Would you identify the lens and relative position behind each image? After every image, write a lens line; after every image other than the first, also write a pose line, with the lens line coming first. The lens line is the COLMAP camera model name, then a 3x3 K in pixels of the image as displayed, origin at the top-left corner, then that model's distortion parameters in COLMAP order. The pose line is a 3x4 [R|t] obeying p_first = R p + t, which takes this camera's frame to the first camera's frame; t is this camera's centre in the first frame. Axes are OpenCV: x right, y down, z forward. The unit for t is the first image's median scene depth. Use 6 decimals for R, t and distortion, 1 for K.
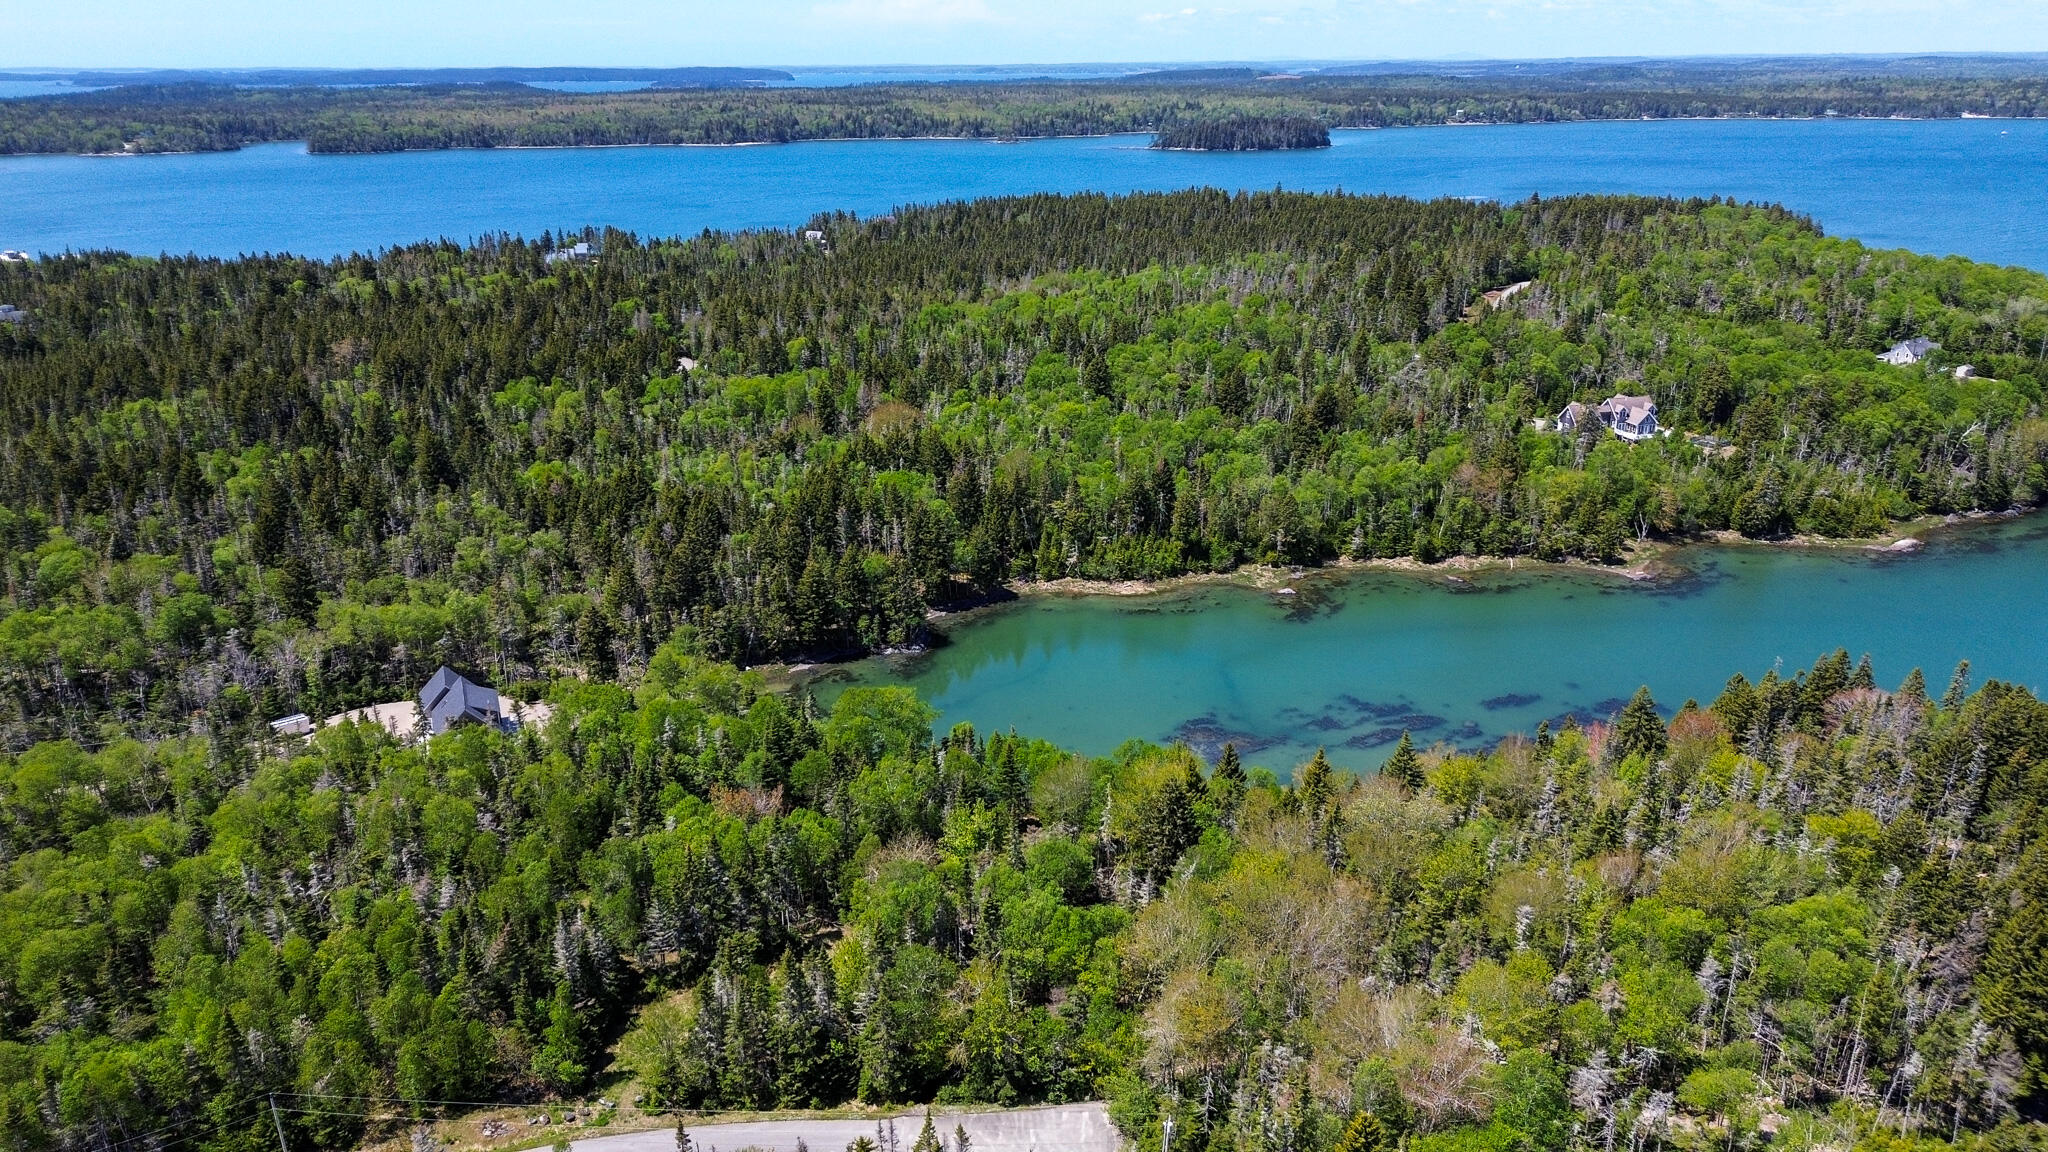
lens RADIAL K [[1441.7, 0, 1028.9], [0, 1441.7, 582.1], [0, 0, 1]] dist [0.069051, -0.070259]
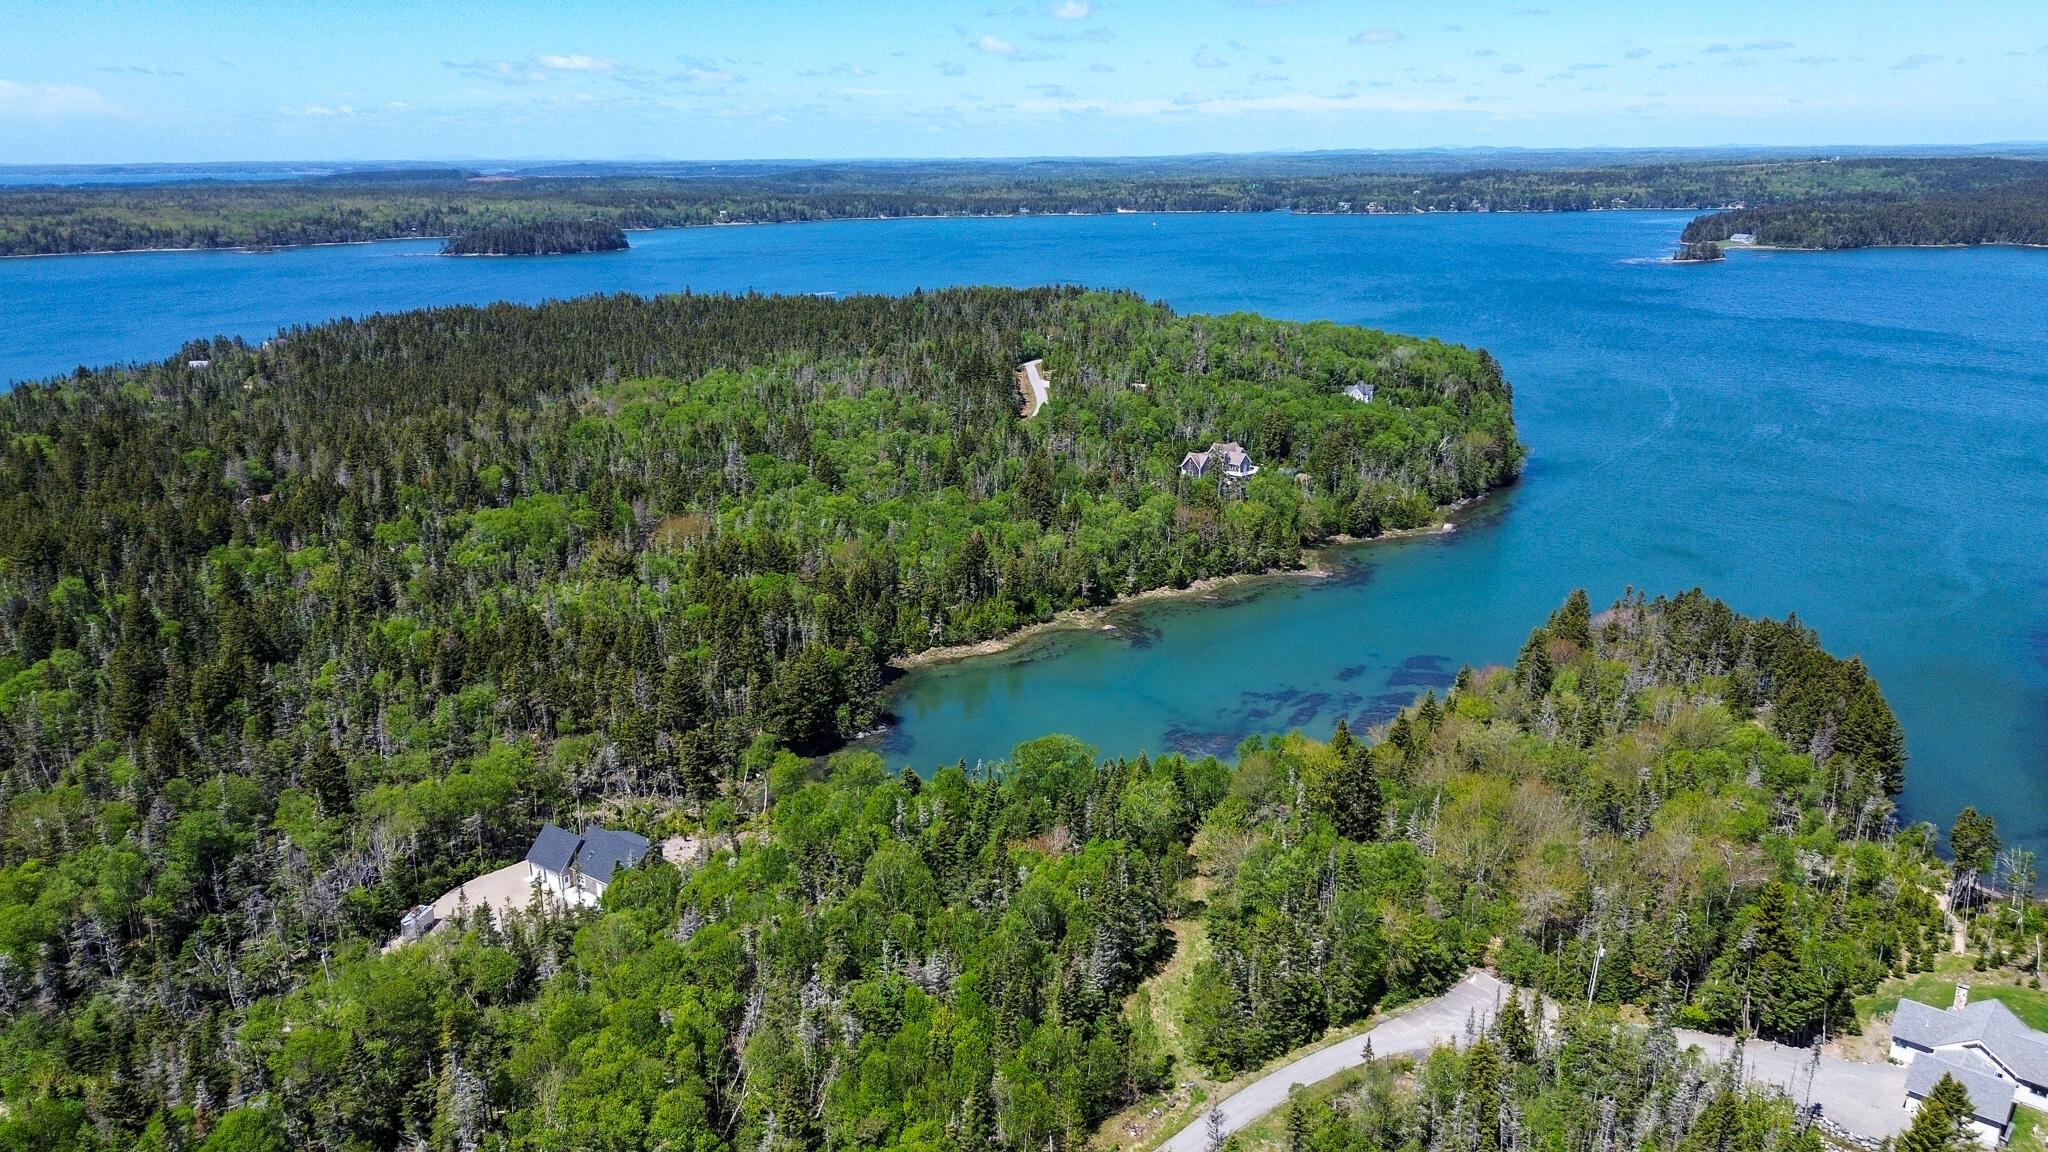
lens RADIAL K [[1441.7, 0, 1026.9], [0, 1441.7, 580.5], [0, 0, 1]] dist [0.069051, -0.070259]
pose [[0.865961, -0.142722, 0.479314, -0.421201], [0.172683, 0.984799, -0.018743, -0.020342], [-0.469353, 0.099000, 0.877443, -0.004186]]
